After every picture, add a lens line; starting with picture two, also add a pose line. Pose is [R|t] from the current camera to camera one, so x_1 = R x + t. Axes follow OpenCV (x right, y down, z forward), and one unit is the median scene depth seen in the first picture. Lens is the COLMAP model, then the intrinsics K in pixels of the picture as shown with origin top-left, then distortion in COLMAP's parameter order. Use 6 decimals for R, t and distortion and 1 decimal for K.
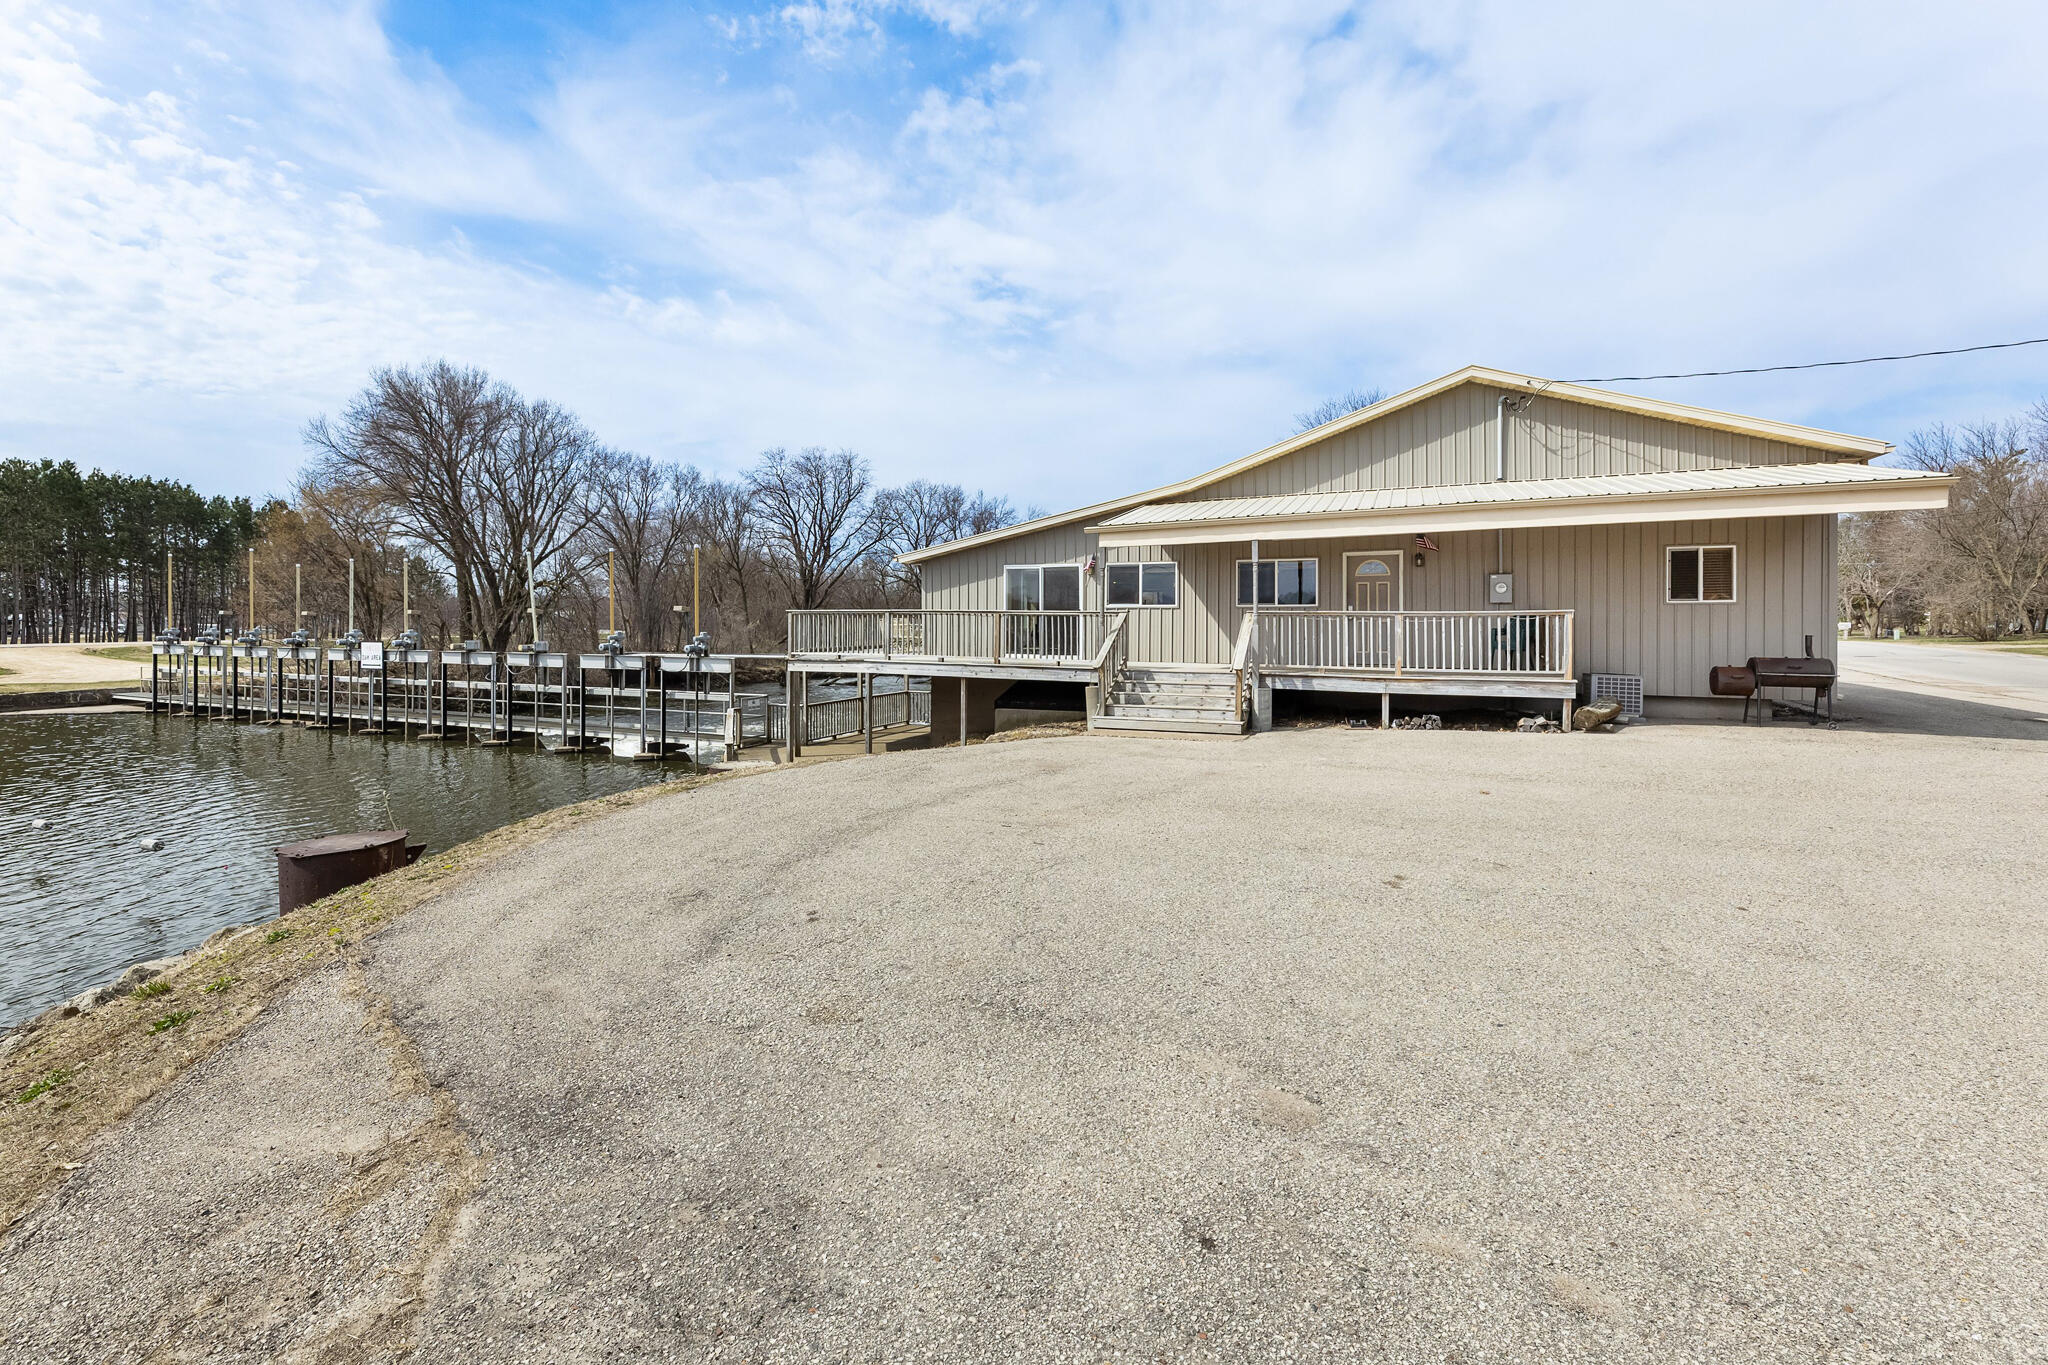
lens RADIAL K [[823.4, 0, 1027.1], [0, 823.4, 626.4], [0, 0, 1]] dist [-0.001254, -0.000141]
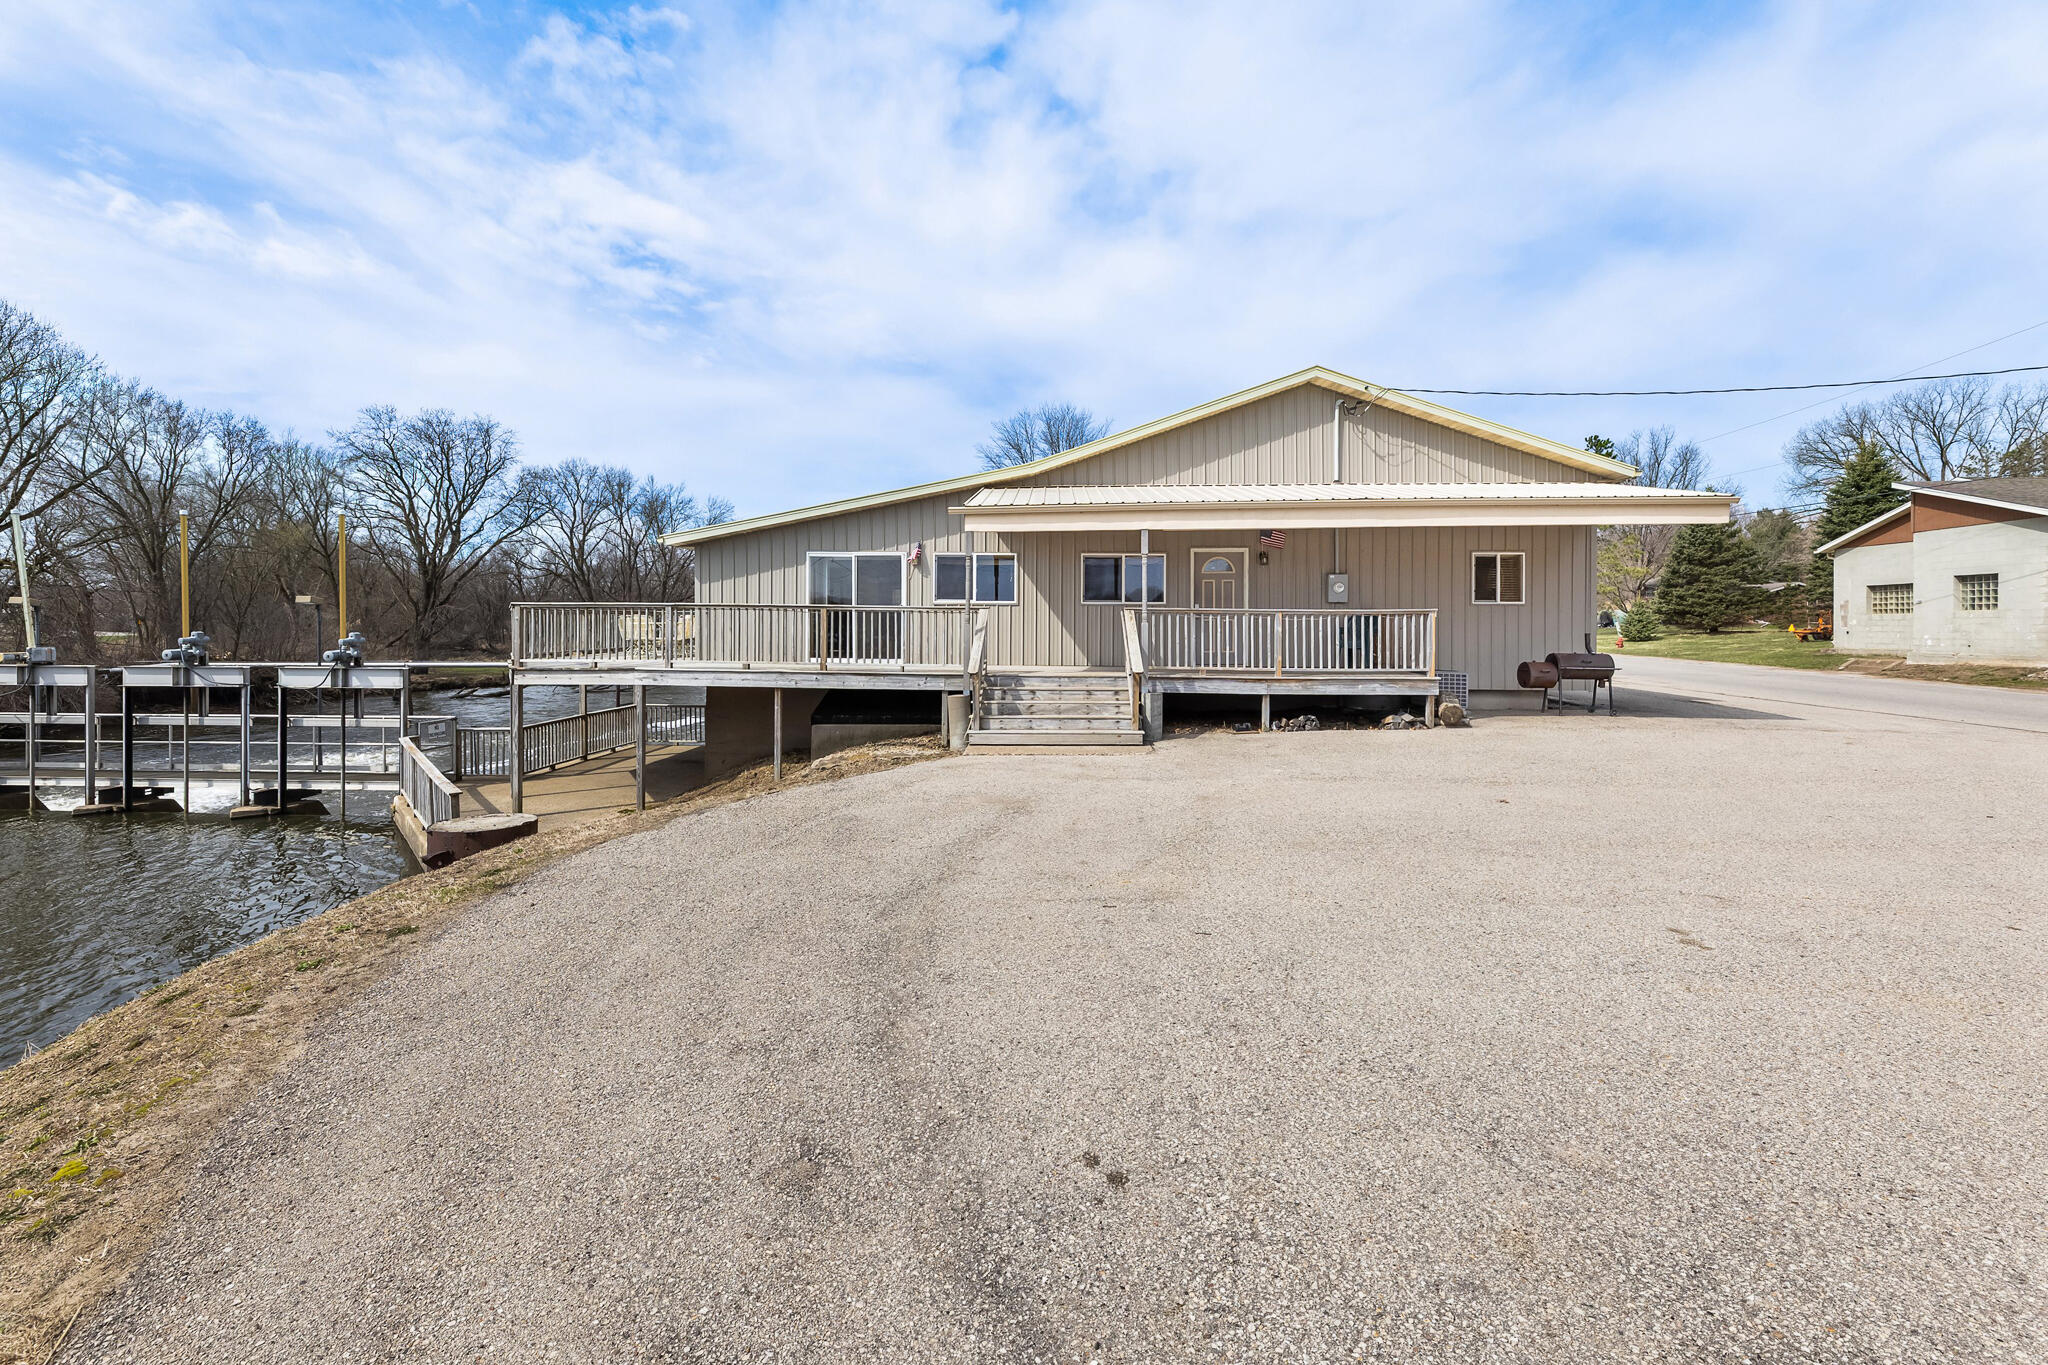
lens RADIAL K [[827.6, 0, 989.3], [0, 827.6, 648.4], [0, 0, 1]] dist [-0.001748, -0.000380]
pose [[0.935650, -0.007119, 0.352858, -0.126981], [-0.000993, 0.999739, 0.022803, 0.003348], [-0.352929, -0.021686, 0.935399, 0.126671]]
